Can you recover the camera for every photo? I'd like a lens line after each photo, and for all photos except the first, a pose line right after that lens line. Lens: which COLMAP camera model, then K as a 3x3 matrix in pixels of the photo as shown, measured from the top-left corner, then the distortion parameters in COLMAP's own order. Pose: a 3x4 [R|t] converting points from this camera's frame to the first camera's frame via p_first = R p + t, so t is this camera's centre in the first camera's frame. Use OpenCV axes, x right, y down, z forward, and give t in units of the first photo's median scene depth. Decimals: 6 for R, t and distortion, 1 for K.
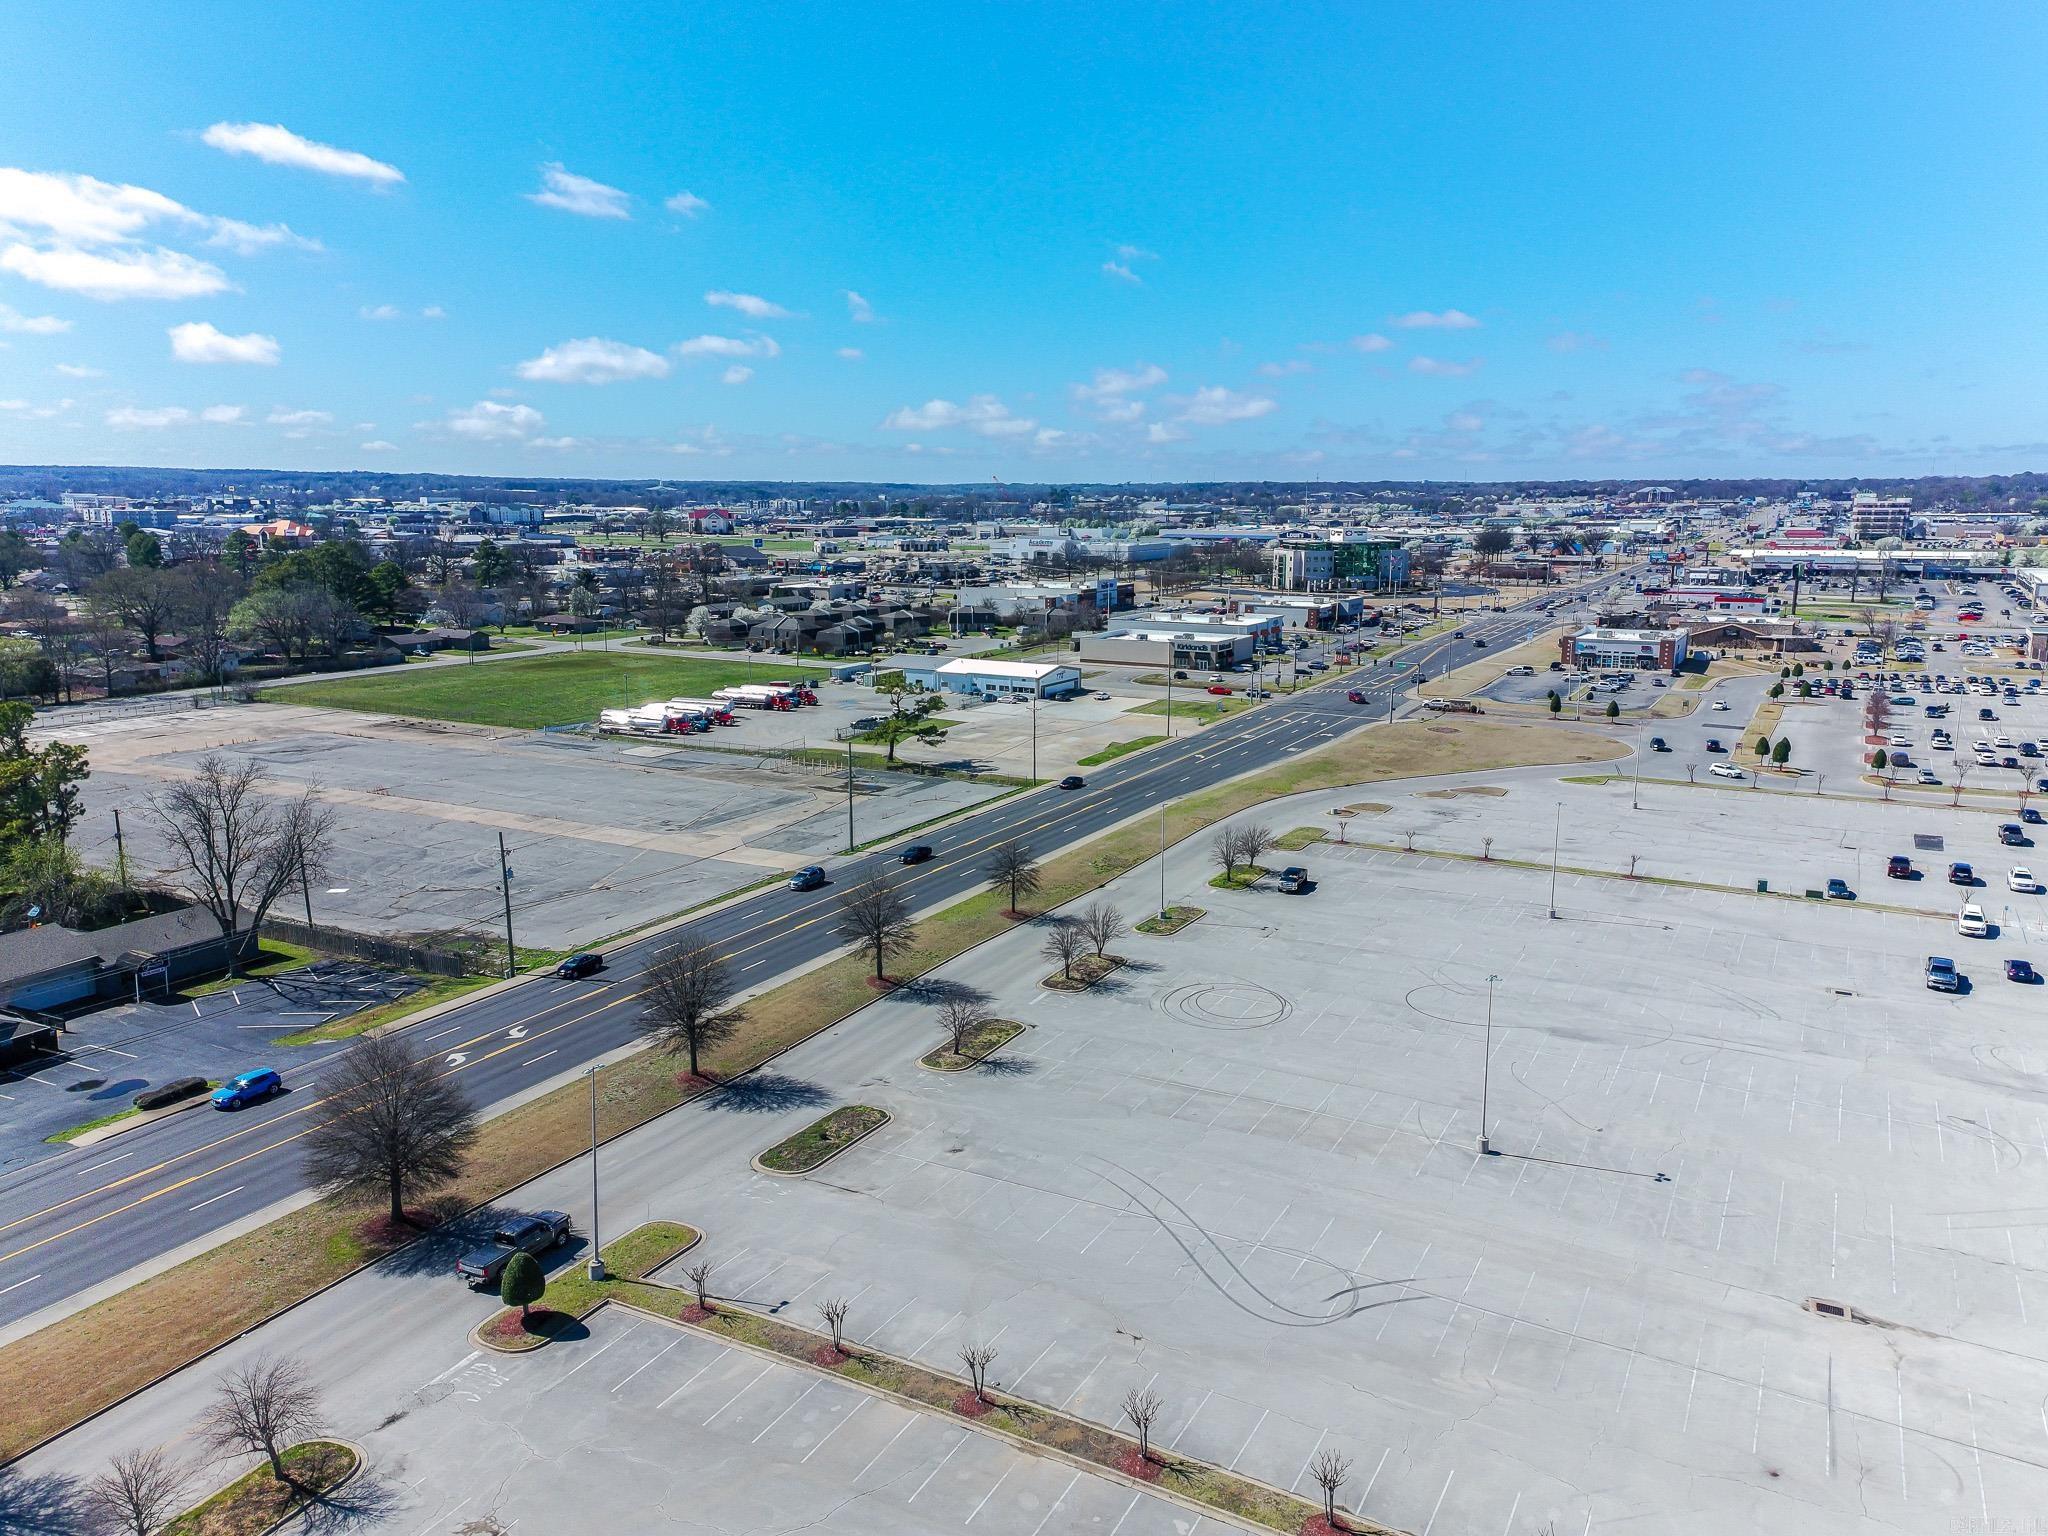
lens RADIAL K [[1480.4, 0, 1020.0], [0, 1480.4, 778.4], [0, 0, 1]] dist [0.109556, -0.017259]
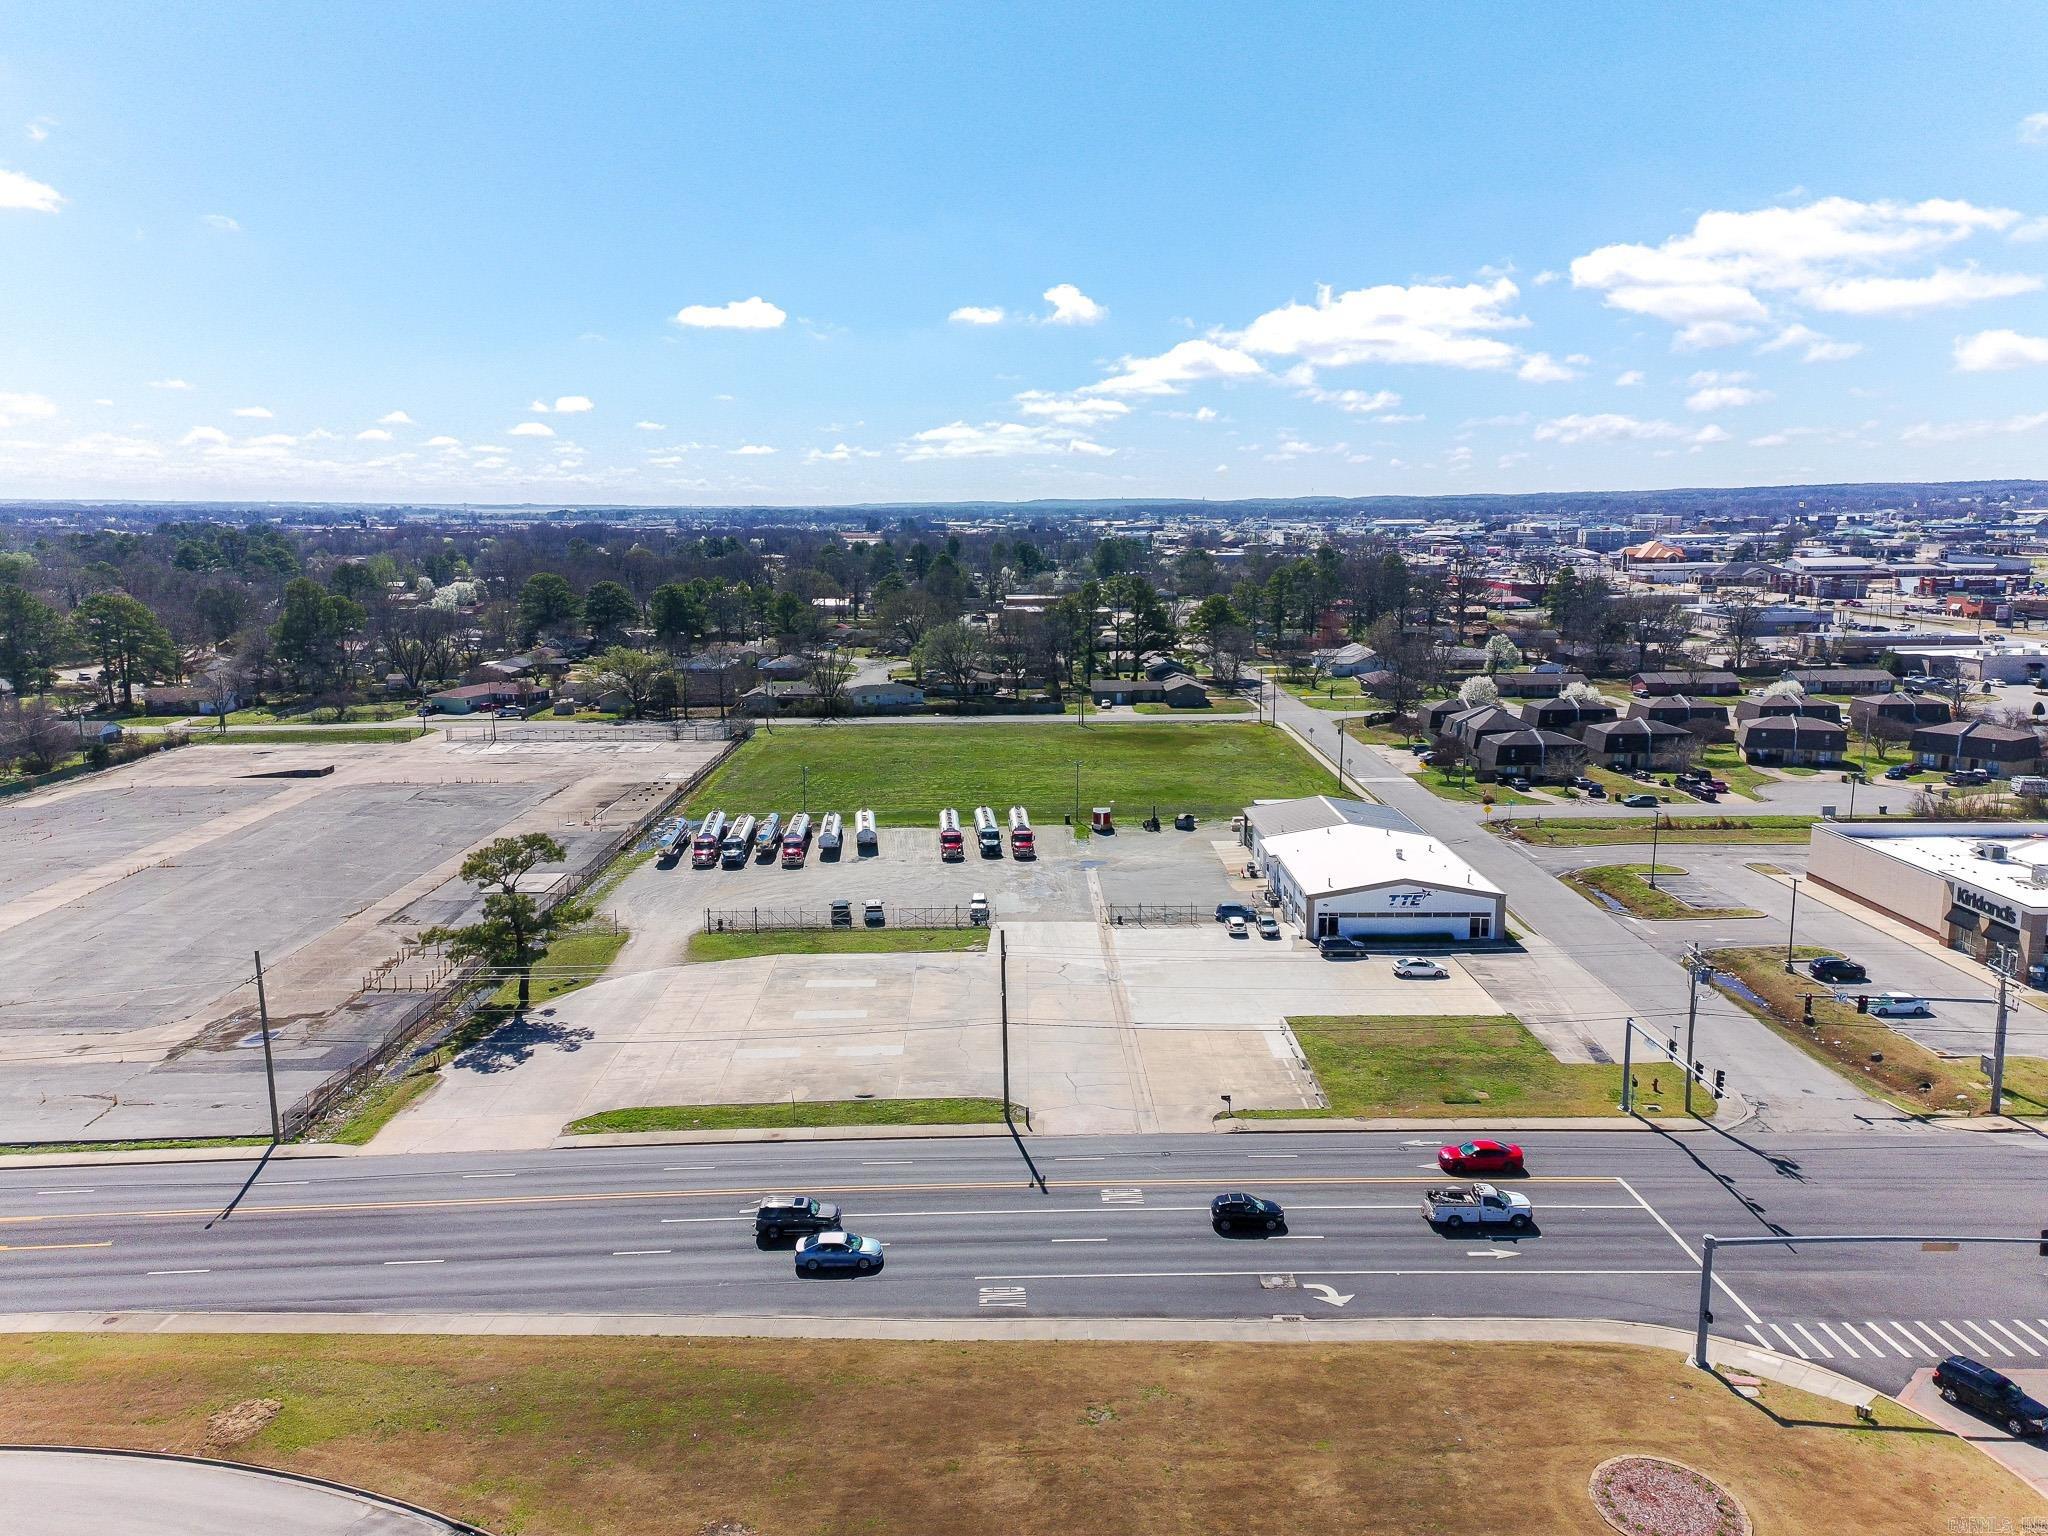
lens RADIAL K [[1480.4, 0, 1040.6], [0, 1480.4, 775.9], [0, 0, 1]] dist [0.109556, -0.017259]
pose [[0.507719, 0.150860, -0.848212, 0.184529], [-0.160491, 0.983877, 0.078922, -0.064973], [0.846442, 0.096060, 0.523744, 0.339264]]
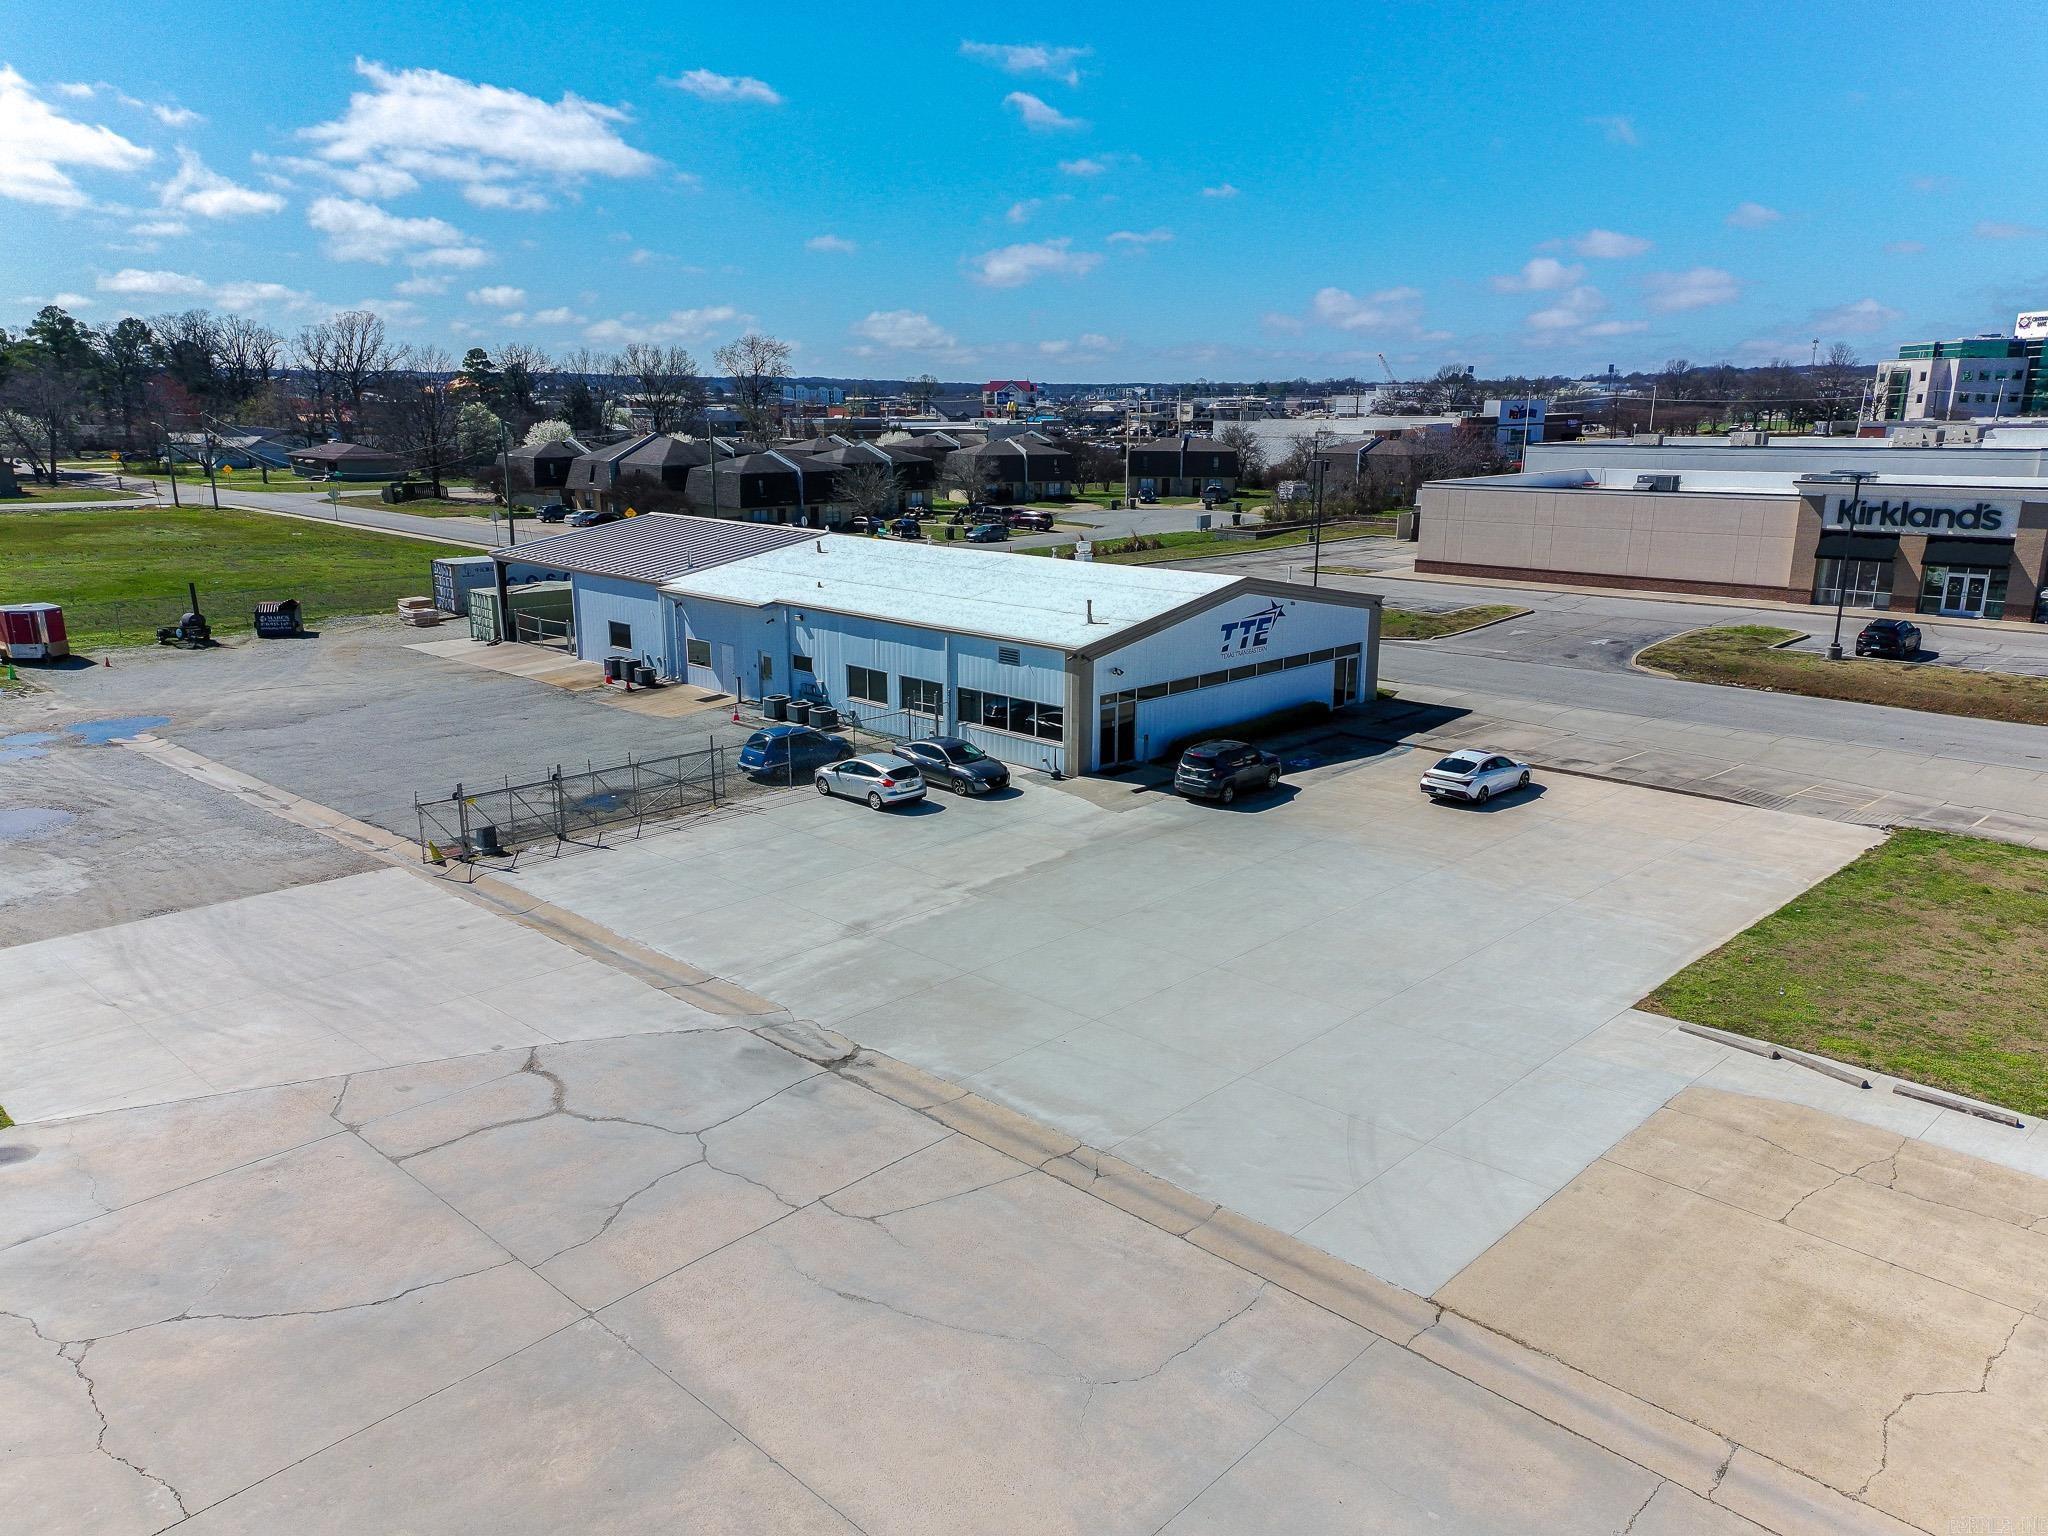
lens RADIAL K [[1480.4, 0, 1035.8], [0, 1480.4, 766.1], [0, 0, 1]] dist [0.109556, -0.017259]
pose [[0.970142, 0.059926, -0.235017, 0.023584], [-0.048292, 0.997320, 0.054955, -0.031960], [0.237680, -0.041965, 0.970437, 0.421511]]
